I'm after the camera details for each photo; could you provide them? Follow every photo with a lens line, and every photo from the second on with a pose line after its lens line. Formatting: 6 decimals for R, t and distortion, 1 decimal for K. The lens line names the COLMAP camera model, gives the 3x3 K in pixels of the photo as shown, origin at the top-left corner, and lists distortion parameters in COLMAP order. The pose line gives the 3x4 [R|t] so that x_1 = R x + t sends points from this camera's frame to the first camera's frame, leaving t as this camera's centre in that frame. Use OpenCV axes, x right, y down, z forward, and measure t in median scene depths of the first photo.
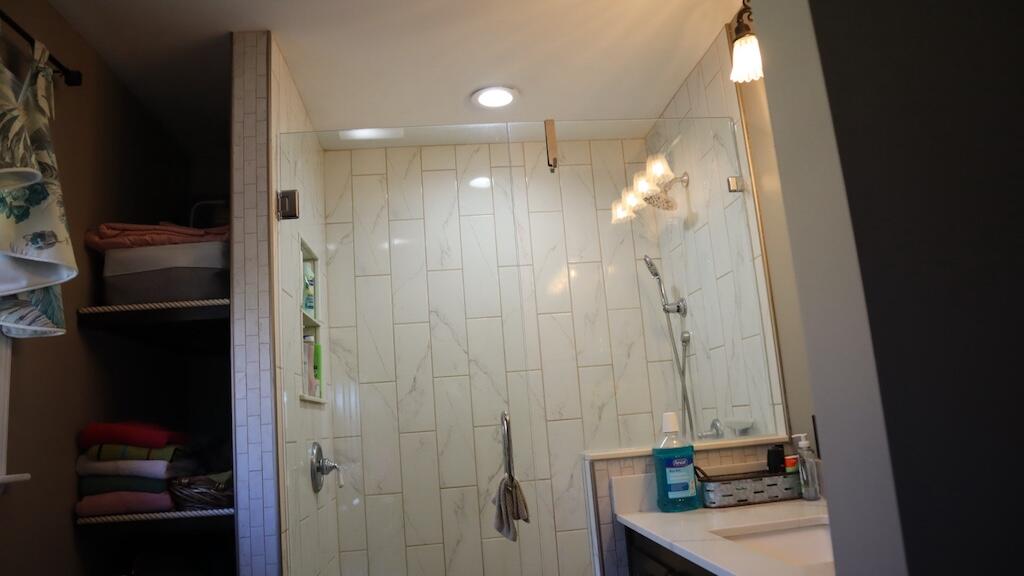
lens RADIAL K [[714.2, 0, 512.3], [0, 714.2, 284.2], [0, 0, 1]] dist [-0.123253, 0.080404]
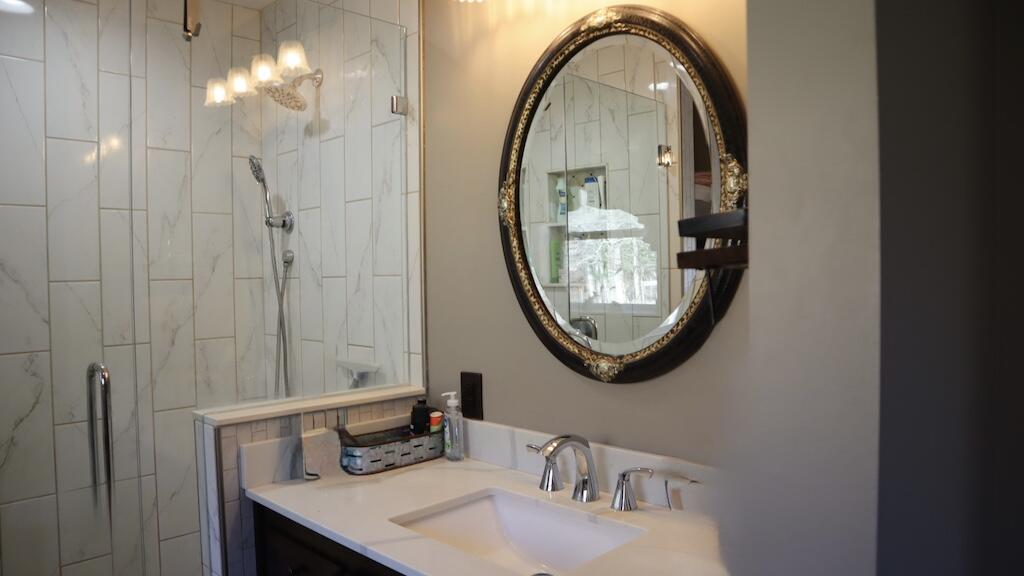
lens RADIAL K [[714.2, 0, 512.3], [0, 714.2, 284.2], [0, 0, 1]] dist [-0.123253, 0.080404]
pose [[0.764040, 0.054906, 0.642829, -0.148192], [-0.163633, 0.980284, 0.110757, -0.049373], [-0.624074, -0.189811, 0.757960, 0.225238]]
